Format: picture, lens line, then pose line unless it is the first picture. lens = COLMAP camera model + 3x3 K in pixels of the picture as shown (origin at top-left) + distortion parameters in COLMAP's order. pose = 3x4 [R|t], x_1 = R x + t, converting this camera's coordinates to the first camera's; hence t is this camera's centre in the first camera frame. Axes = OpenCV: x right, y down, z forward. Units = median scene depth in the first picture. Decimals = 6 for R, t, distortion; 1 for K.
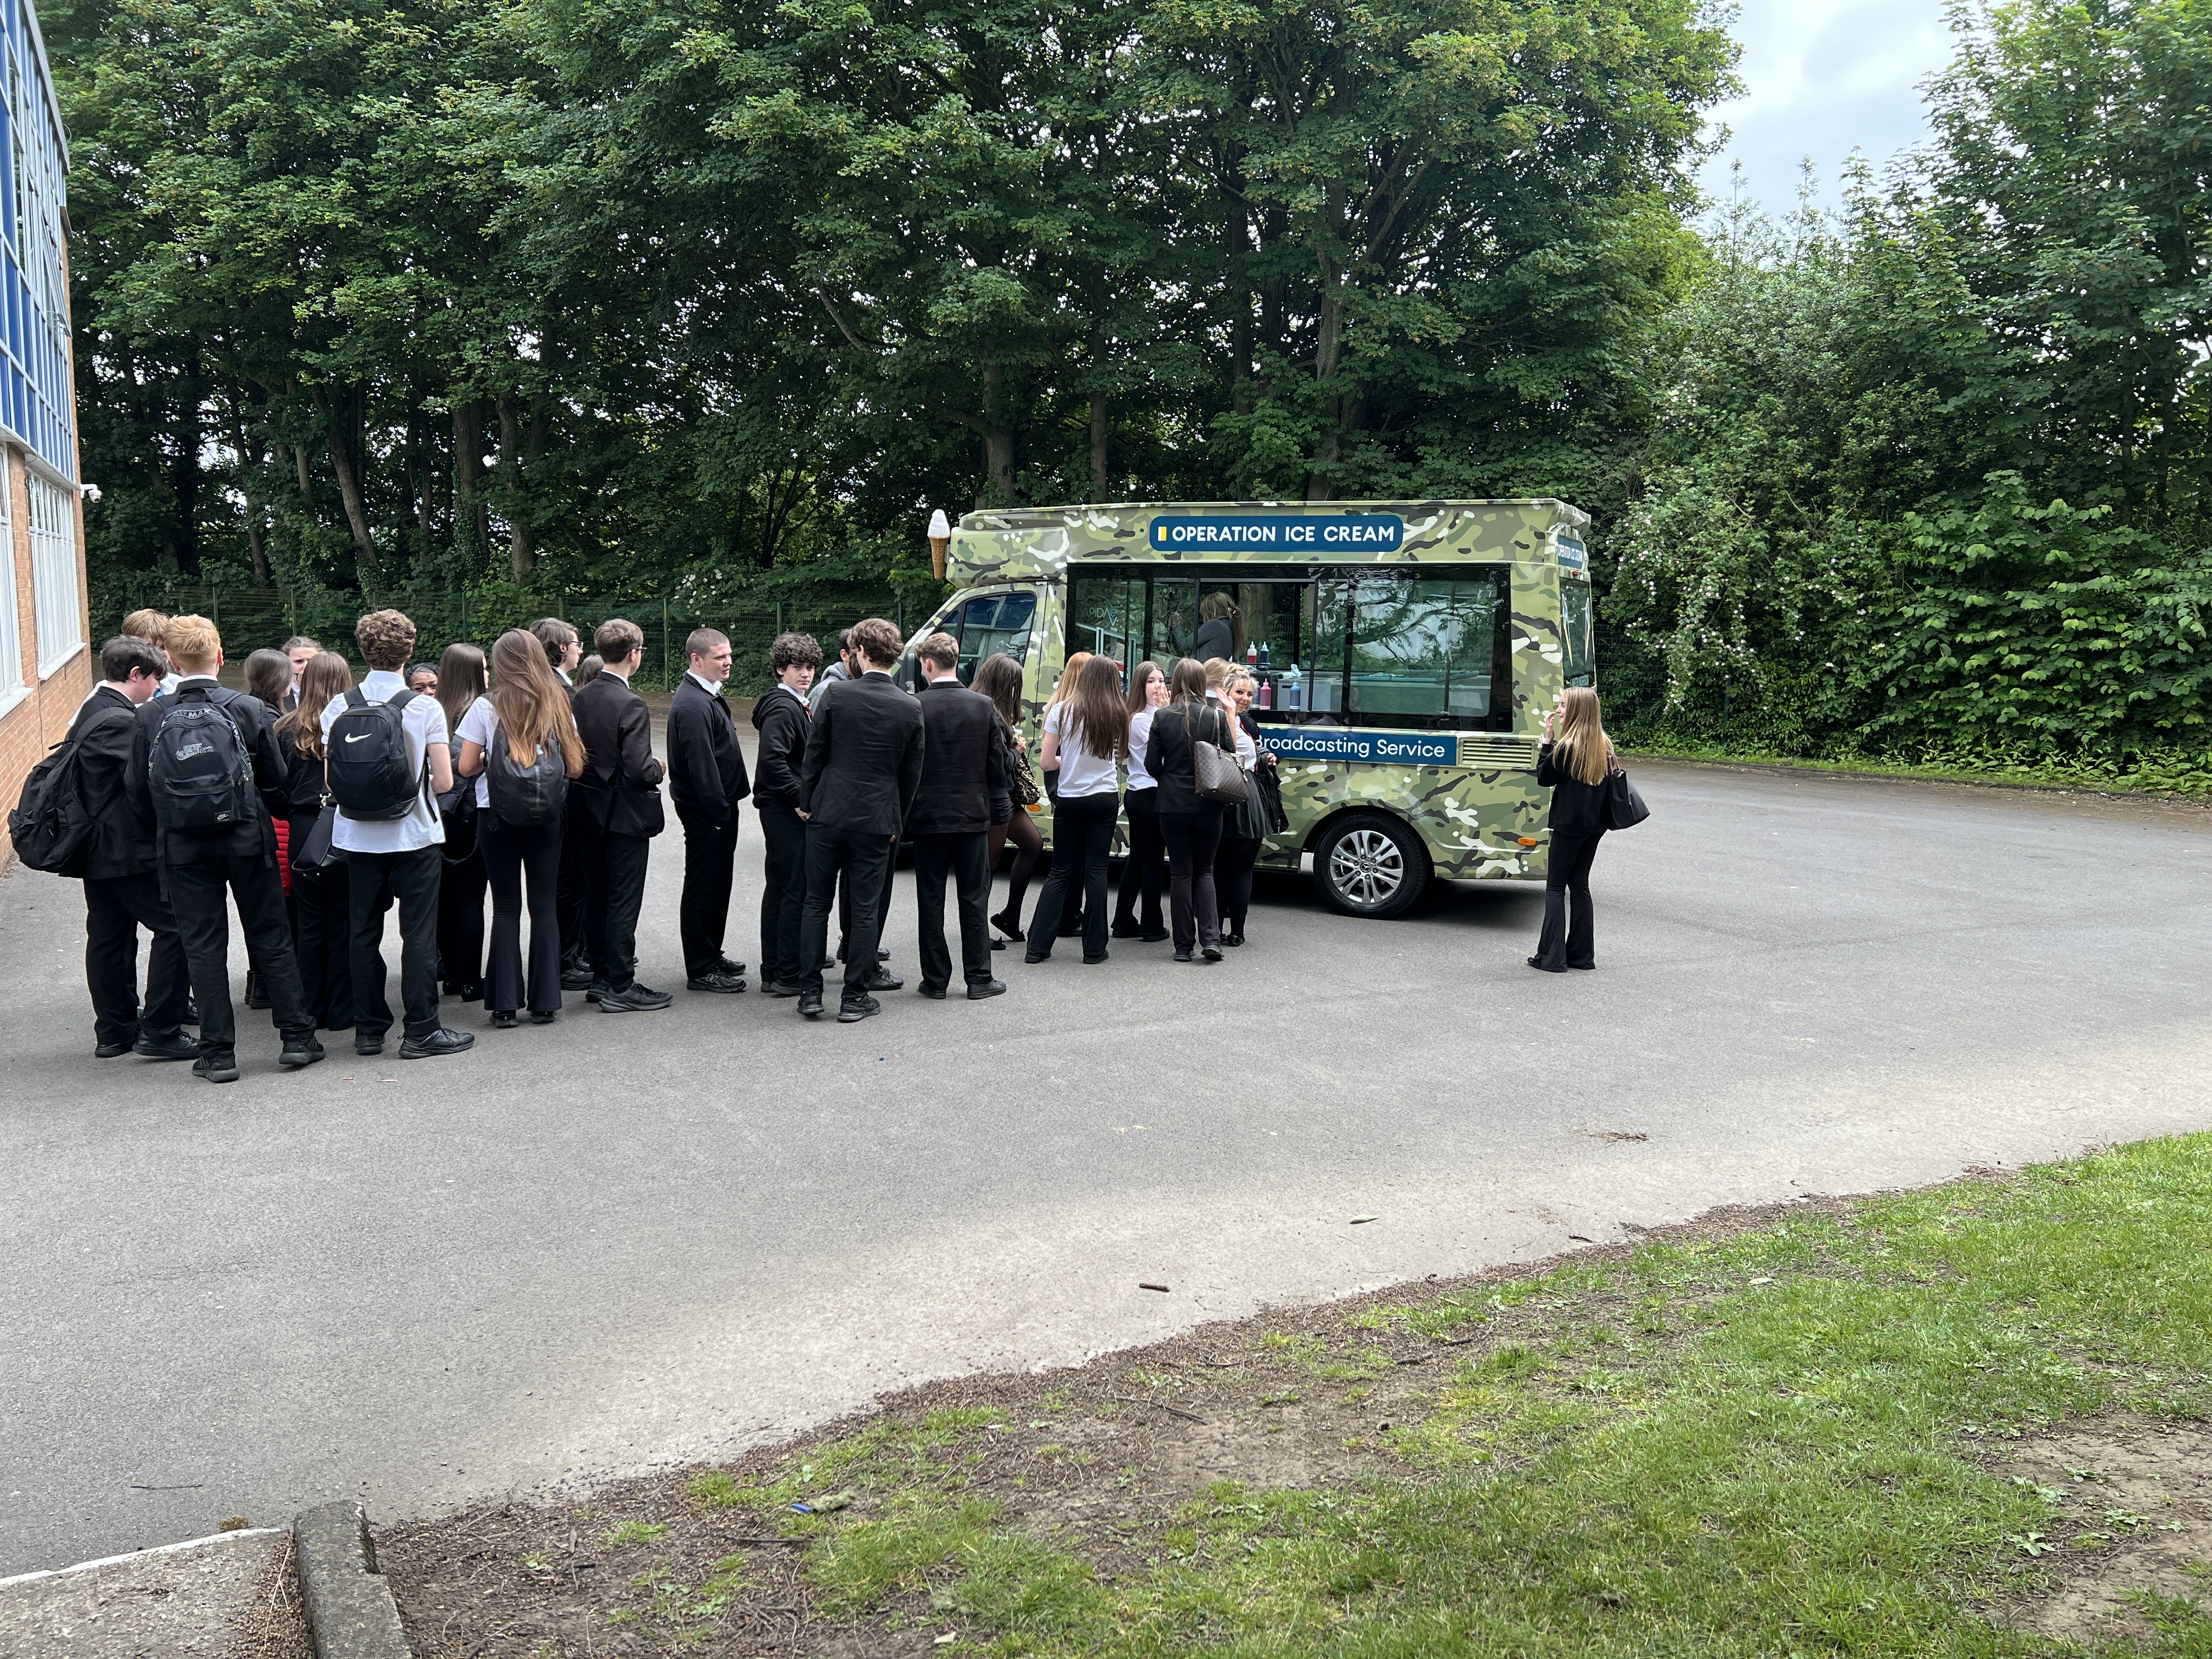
lens RADIAL K [[1659.3, 0, 1102.5], [0, 1659.3, 865.4], [0, 0, 1]] dist [0.024772, -0.002706]
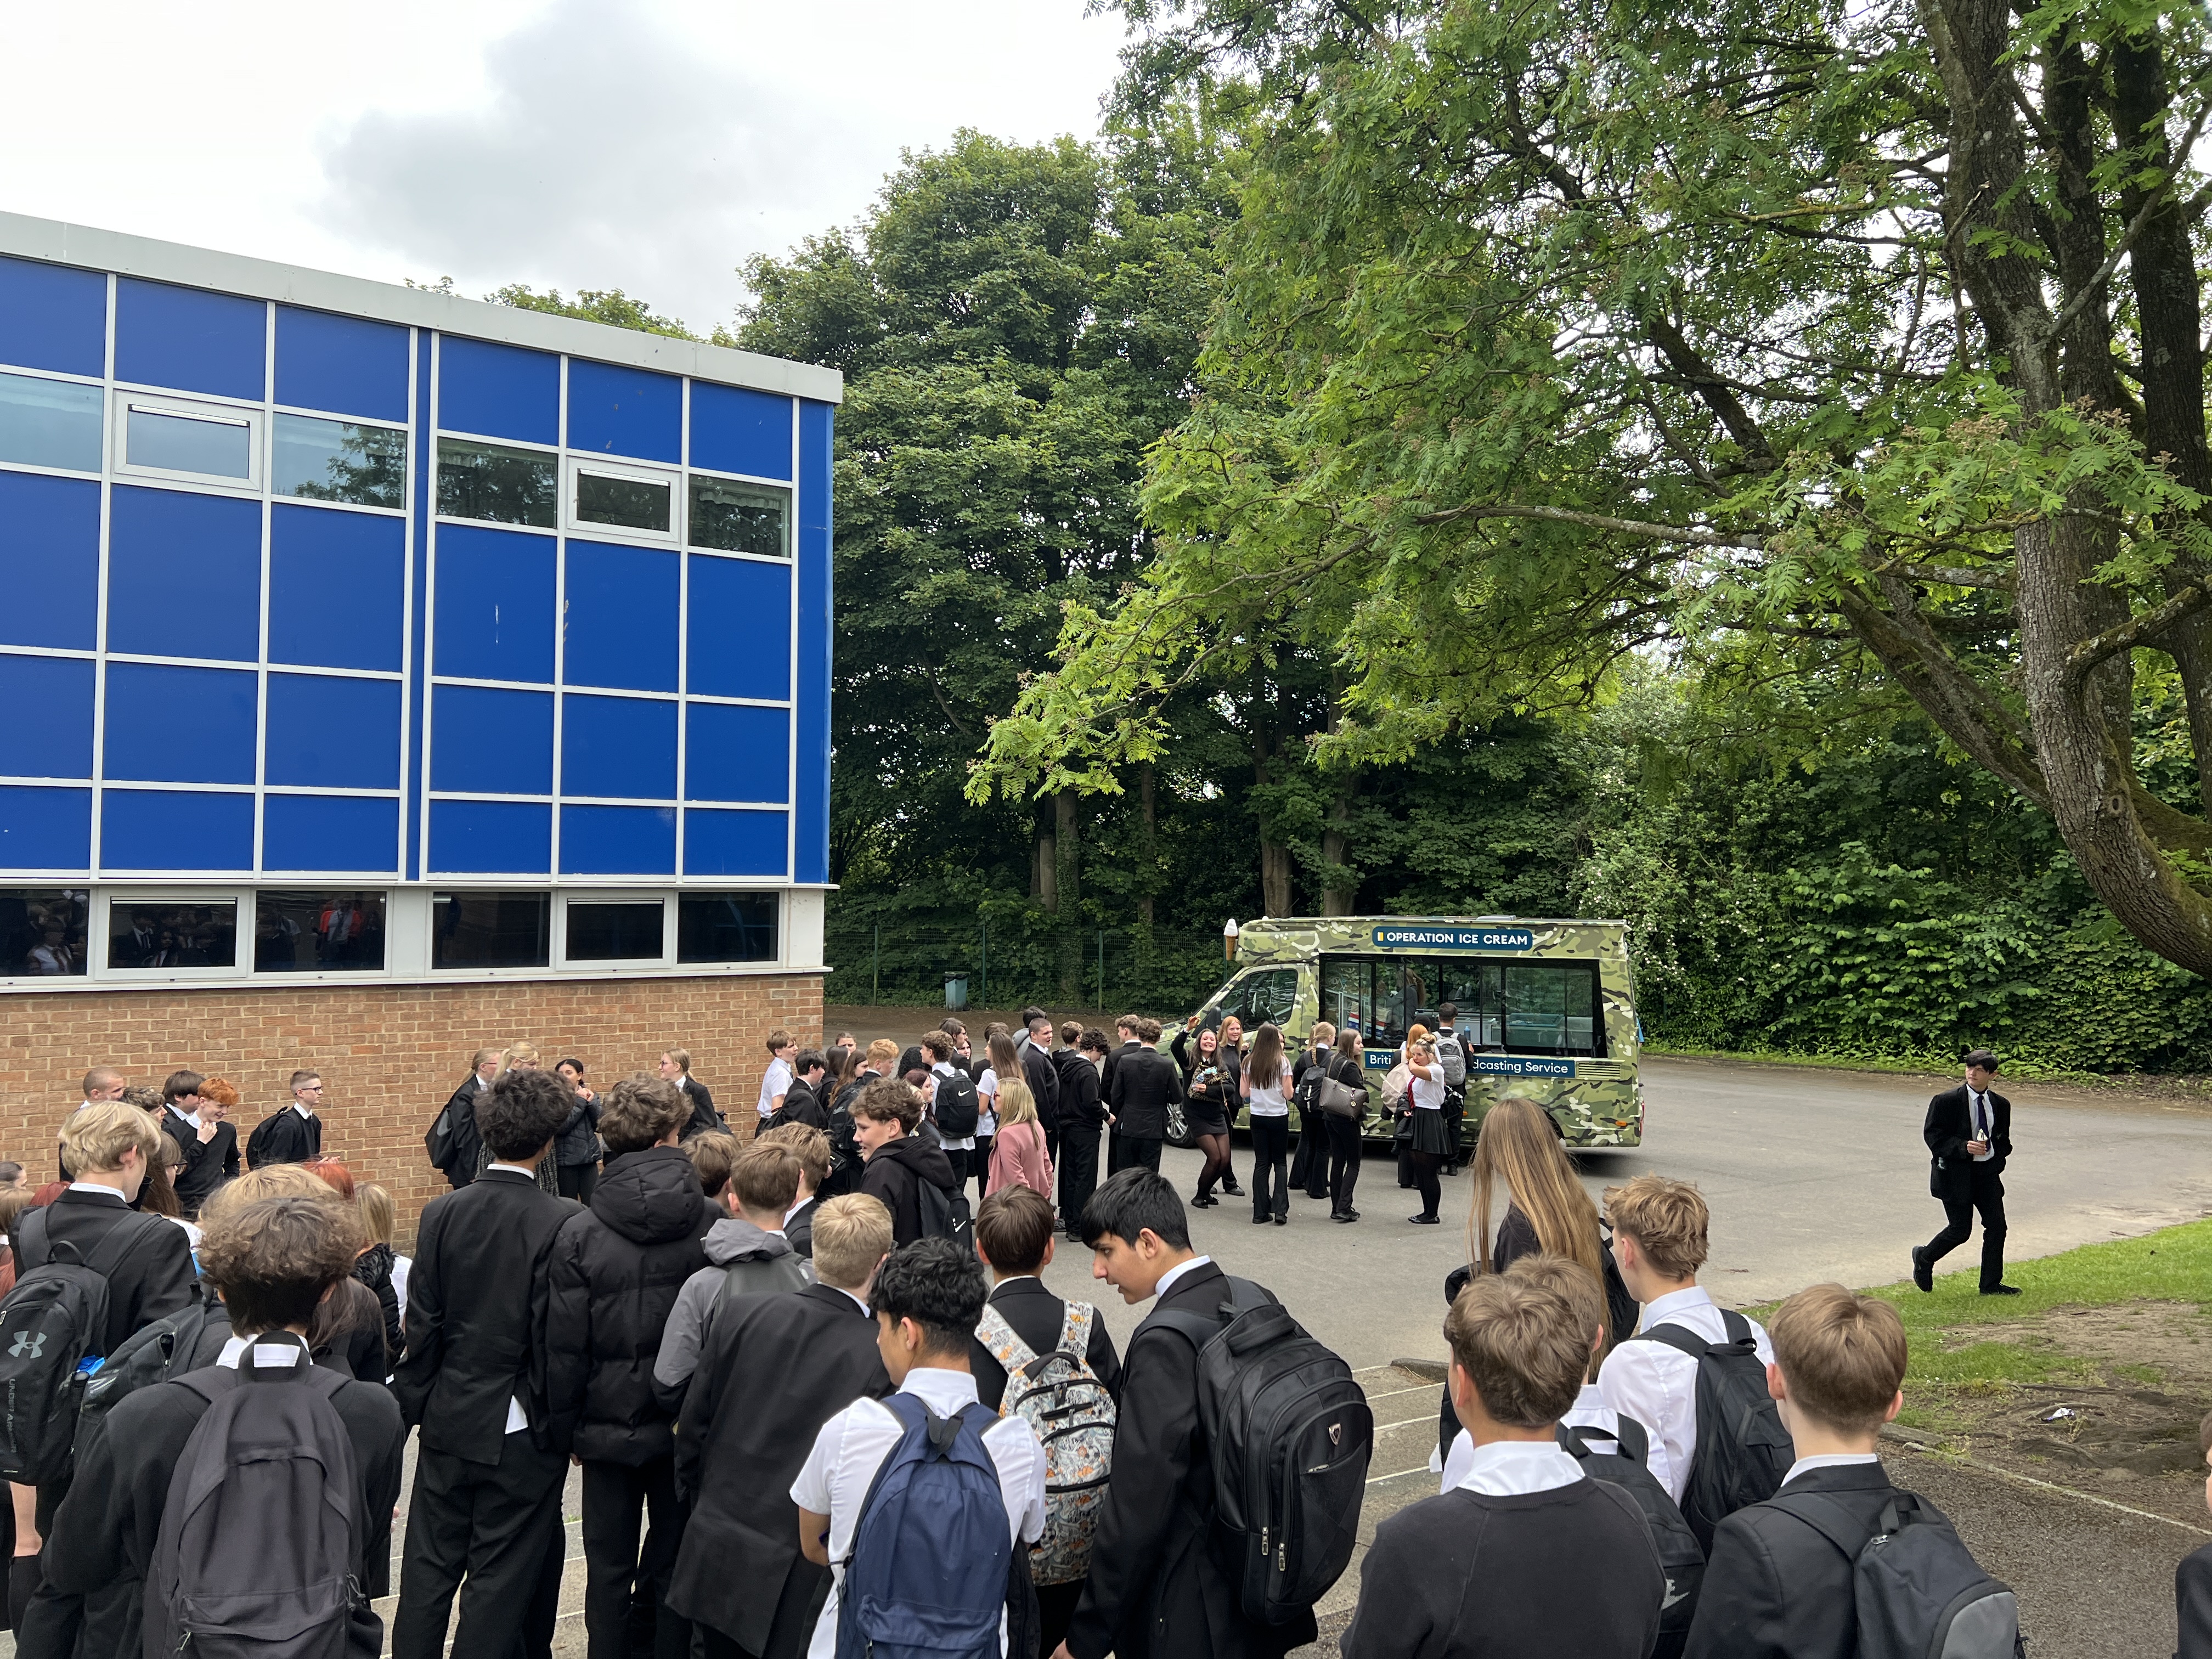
lens RADIAL K [[1661.3, 0, 1106.0], [0, 1661.3, 829.5], [0, 0, 1]] dist [0.050503, -0.065835]
pose [[0.997255, -0.004308, 0.073917, -0.177129], [0.017898, 0.982726, -0.184198, -0.002002], [-0.071847, 0.185015, 0.980106, -0.308803]]
